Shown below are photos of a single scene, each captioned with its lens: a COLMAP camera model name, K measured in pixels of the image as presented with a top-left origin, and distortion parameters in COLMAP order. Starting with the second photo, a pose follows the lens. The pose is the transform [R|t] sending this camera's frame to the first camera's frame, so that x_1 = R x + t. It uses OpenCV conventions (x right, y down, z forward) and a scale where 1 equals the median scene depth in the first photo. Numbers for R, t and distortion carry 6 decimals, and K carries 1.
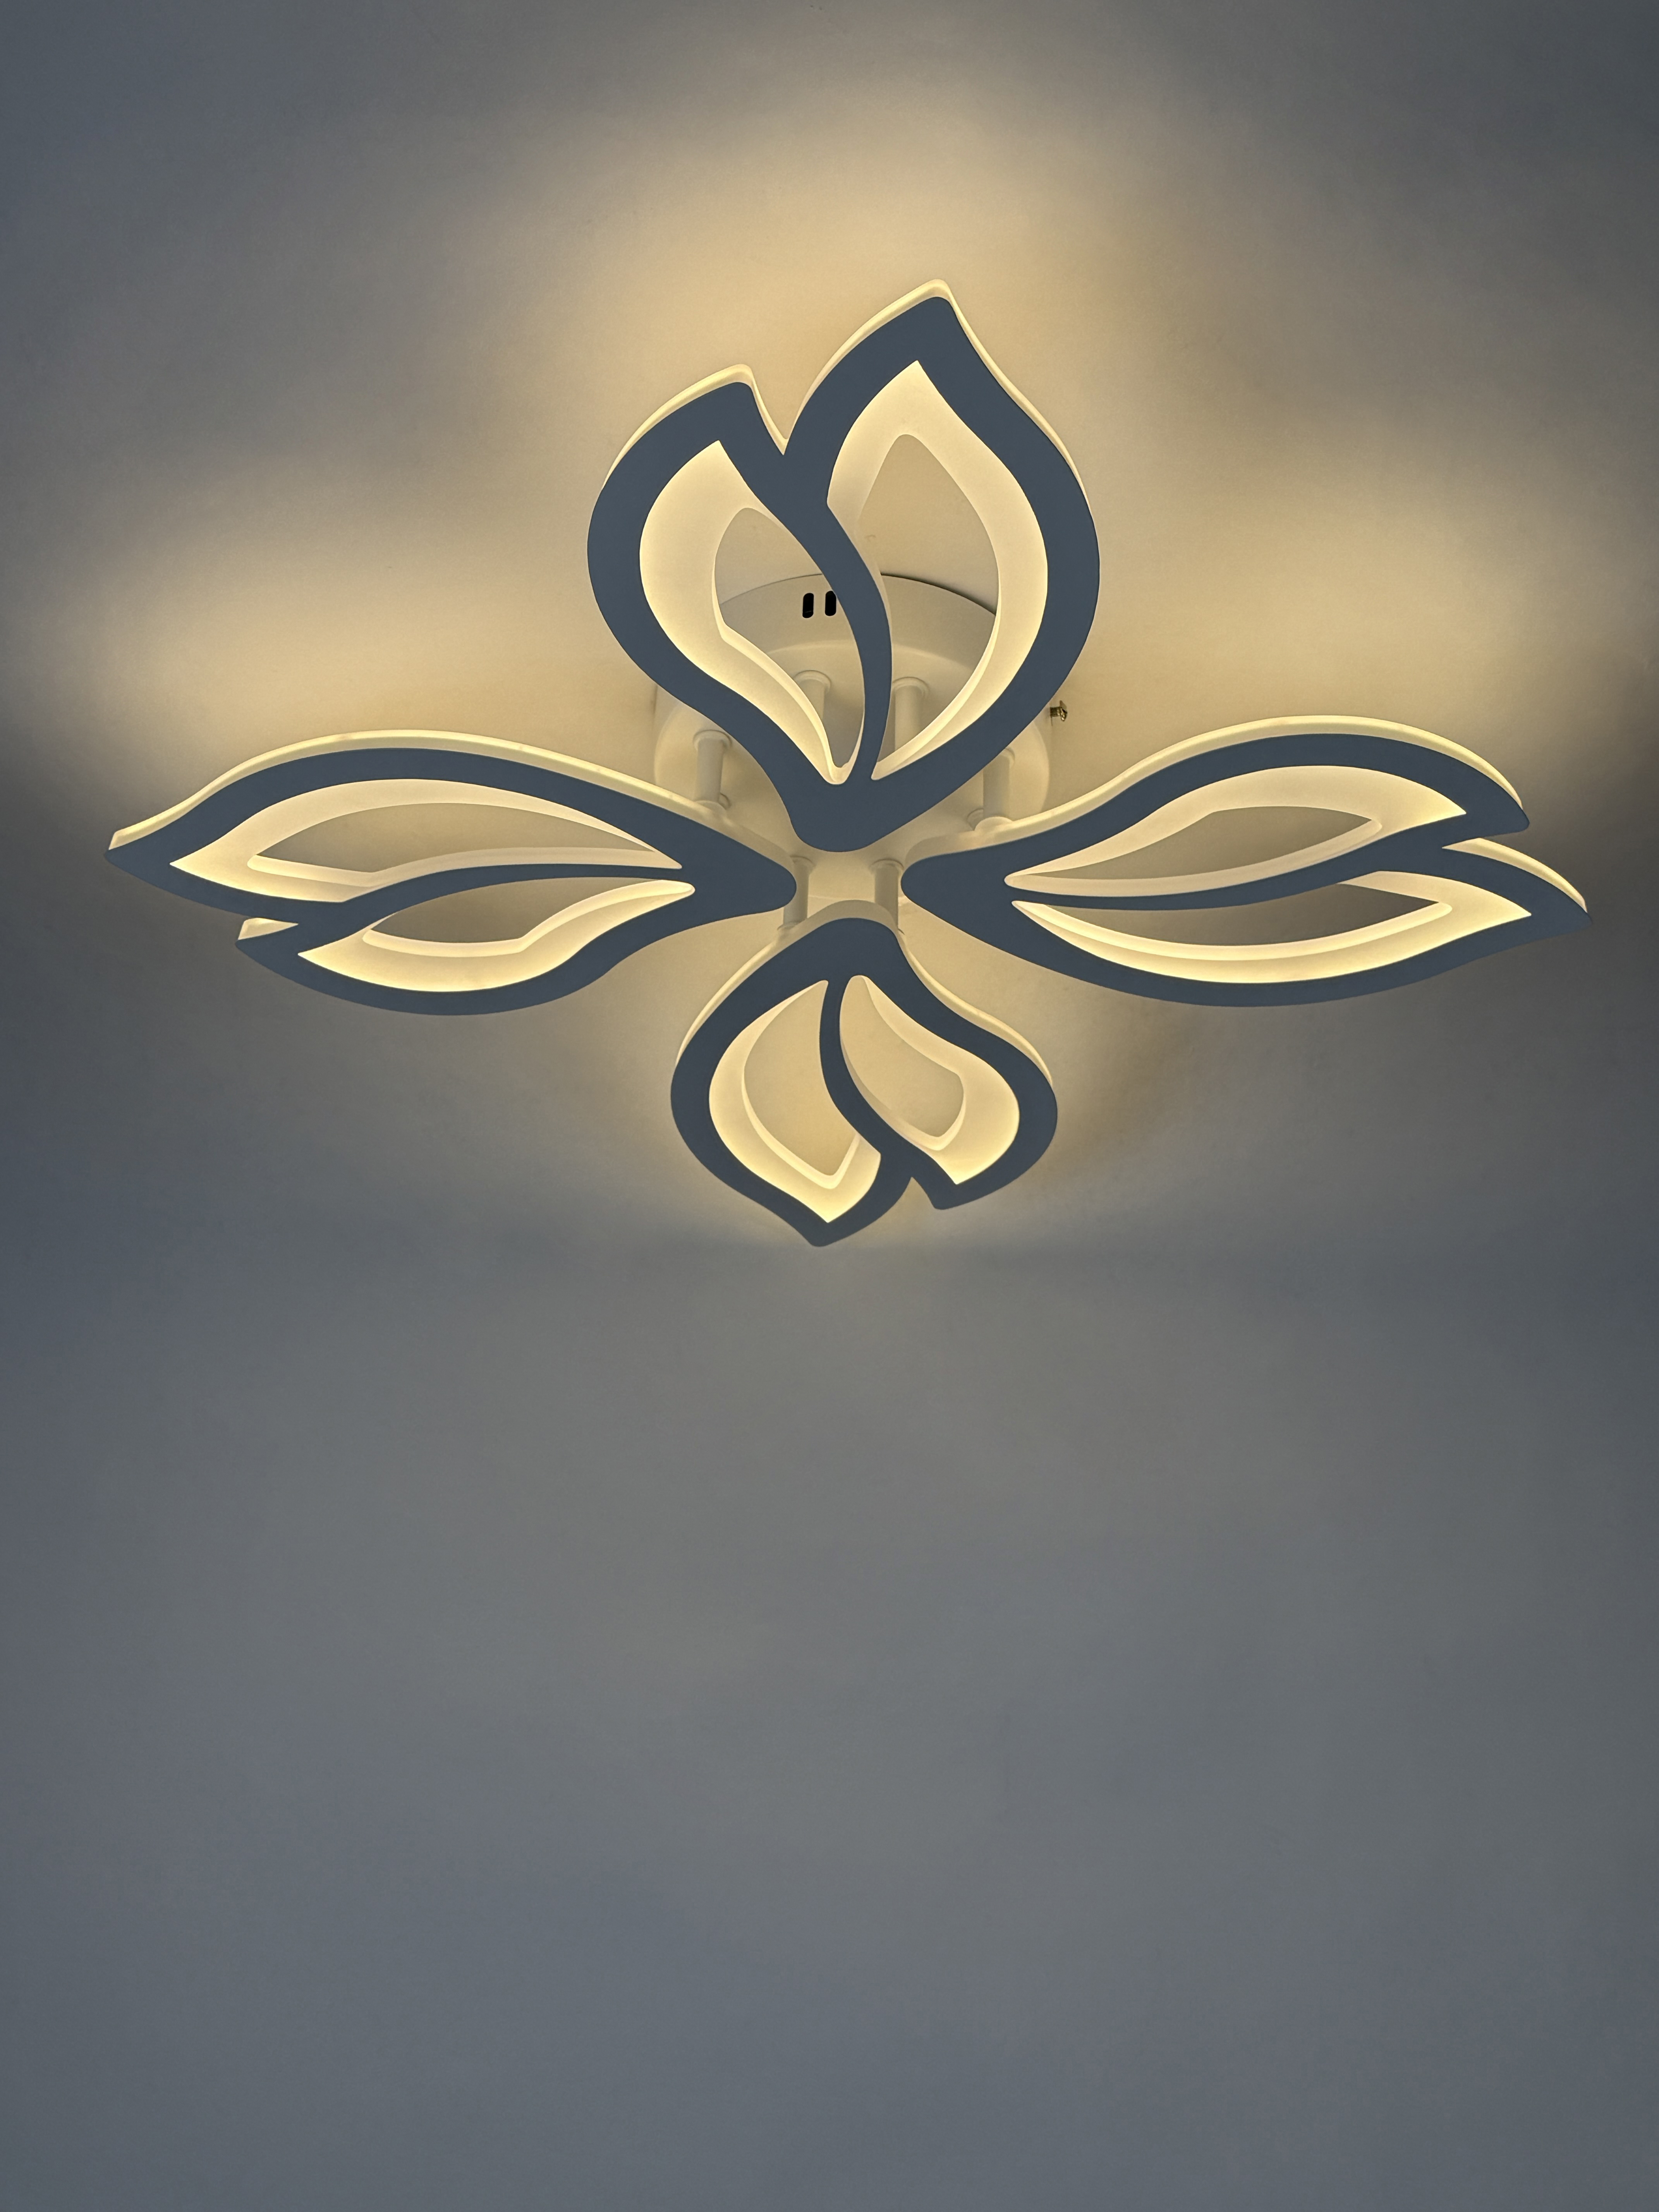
lens RADIAL K [[2706.6, 0, 829.5], [0, 2706.6, 1106.0], [0, 0, 1]] dist [0.212974, 0.002039]
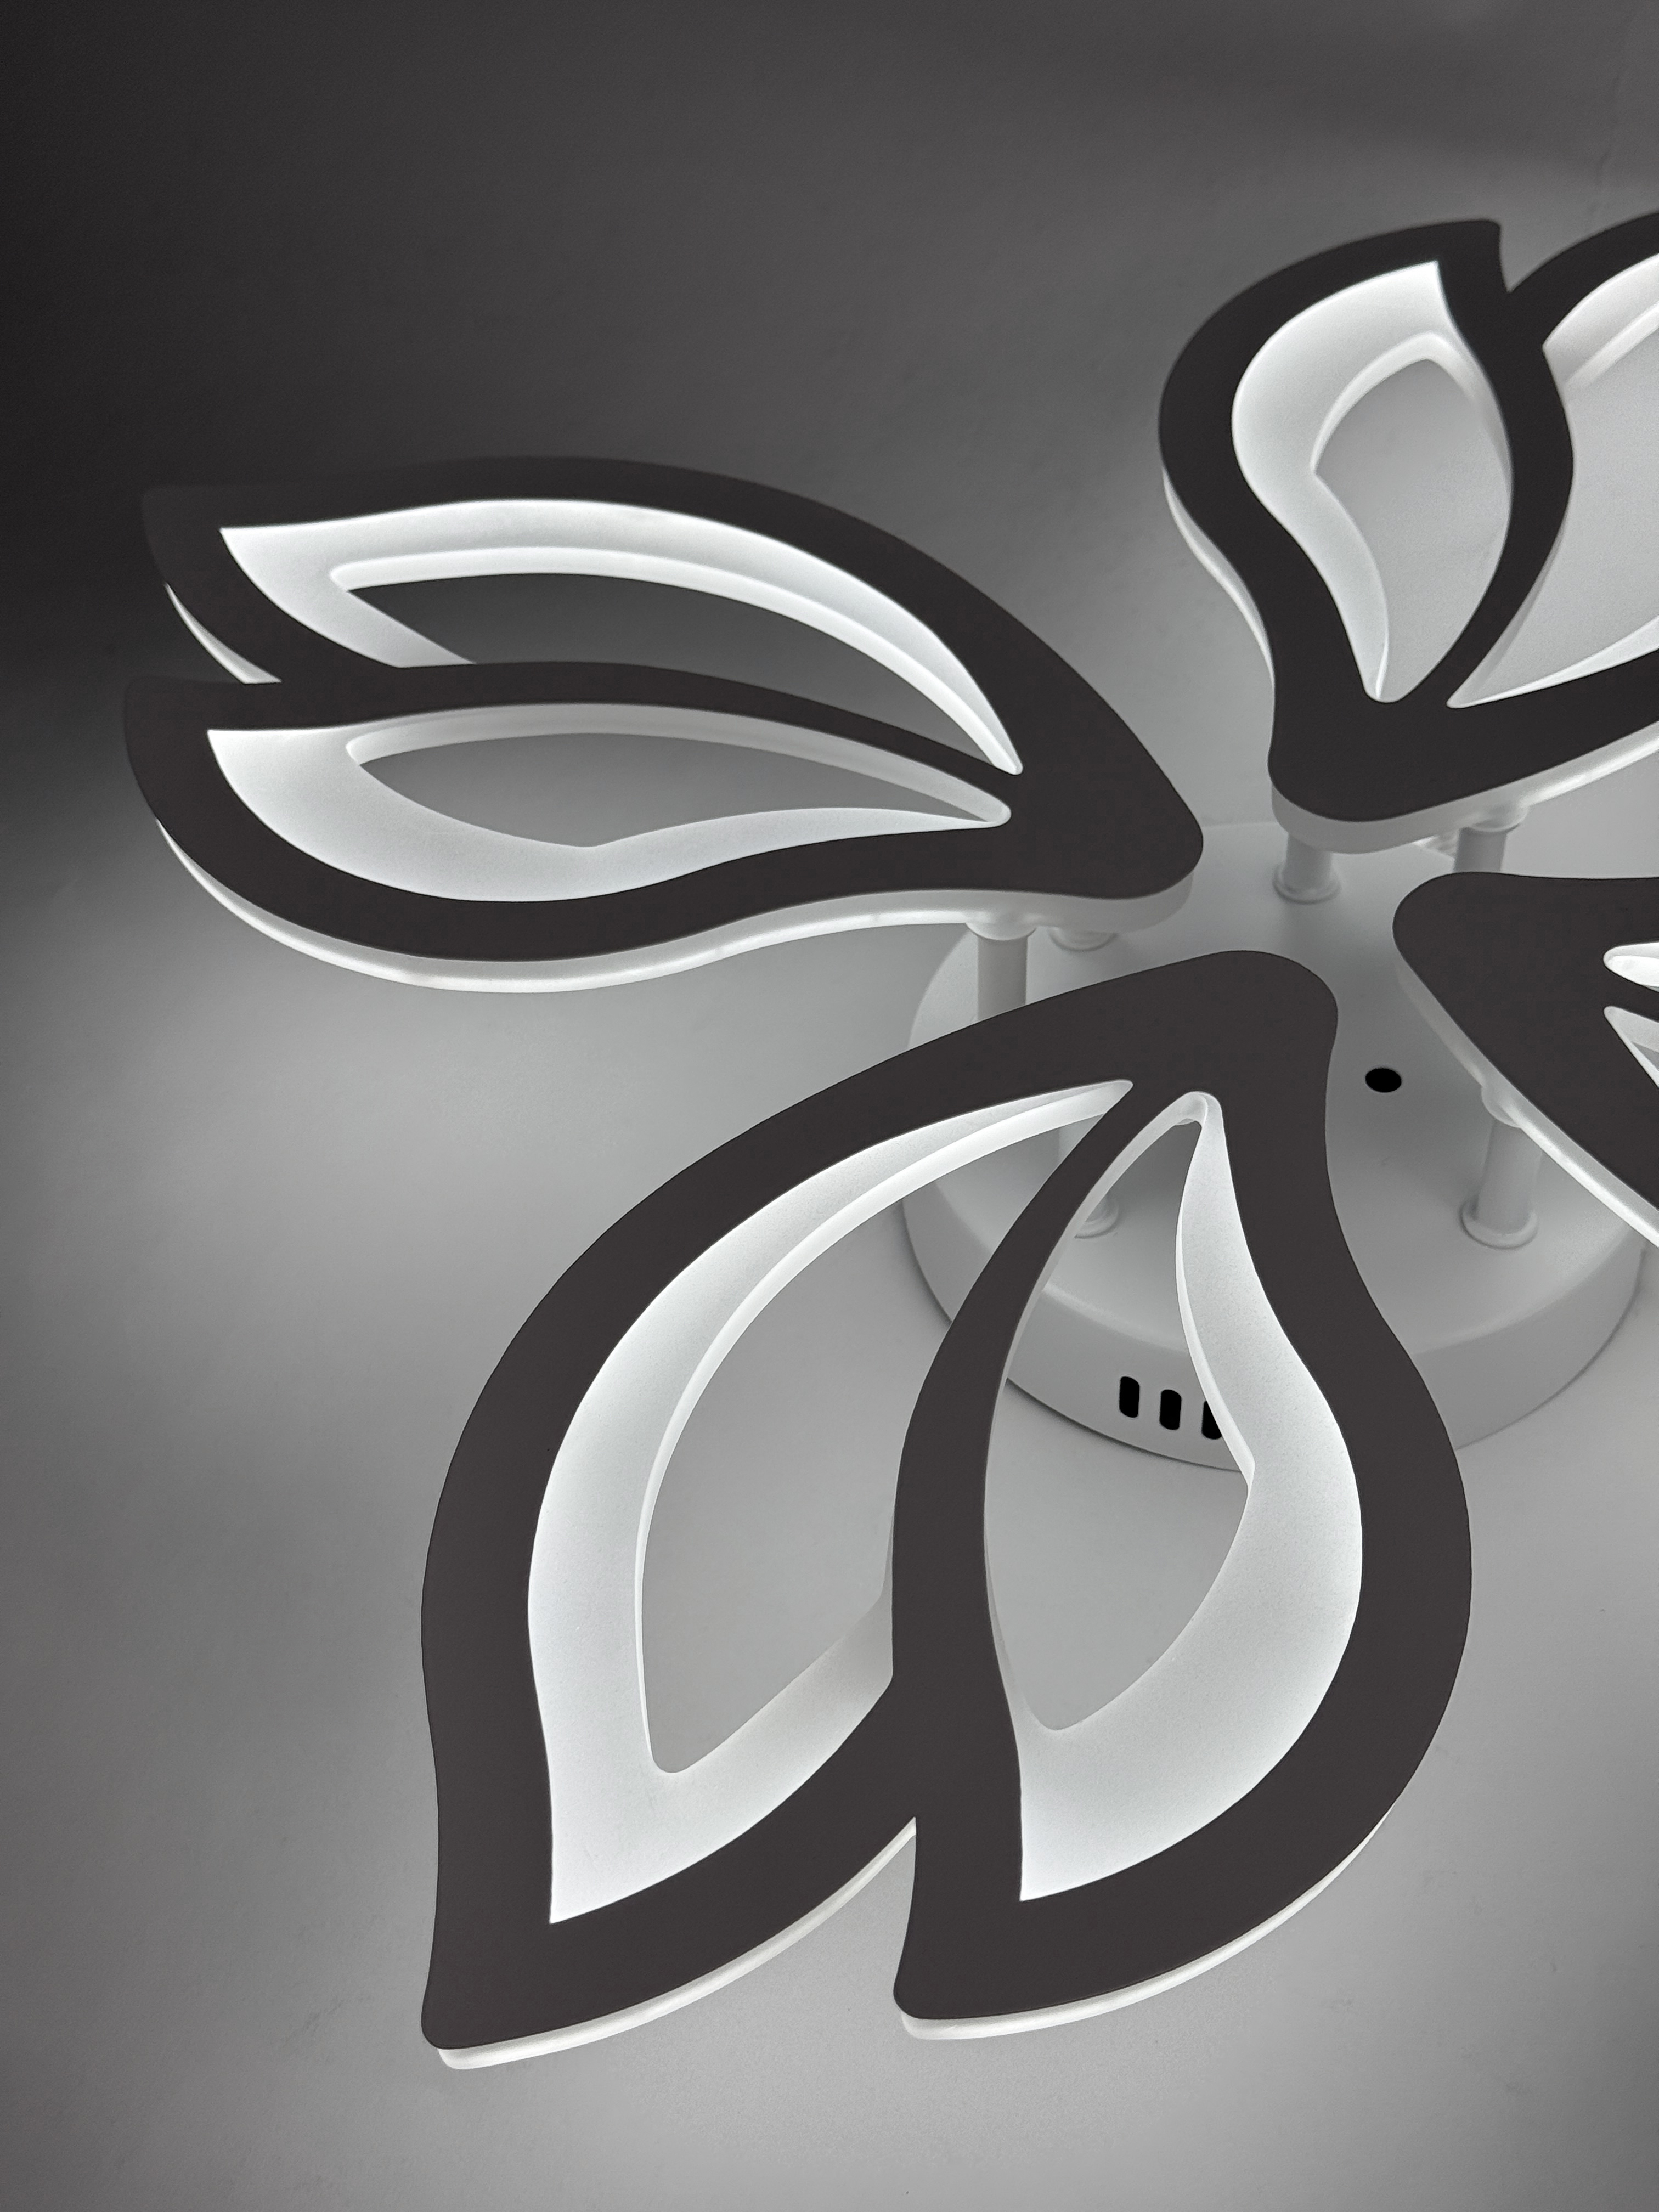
lens RADIAL K [[3124.9, 0, 829.5], [0, 3124.9, 1106.0], [0, 0, 1]] dist [0.141280, 0.013040]
pose [[-0.891720, -0.280530, 0.355161, -0.134826], [0.189312, -0.943979, -0.270305, 0.021684], [0.411093, -0.173800, 0.894872, 0.427540]]
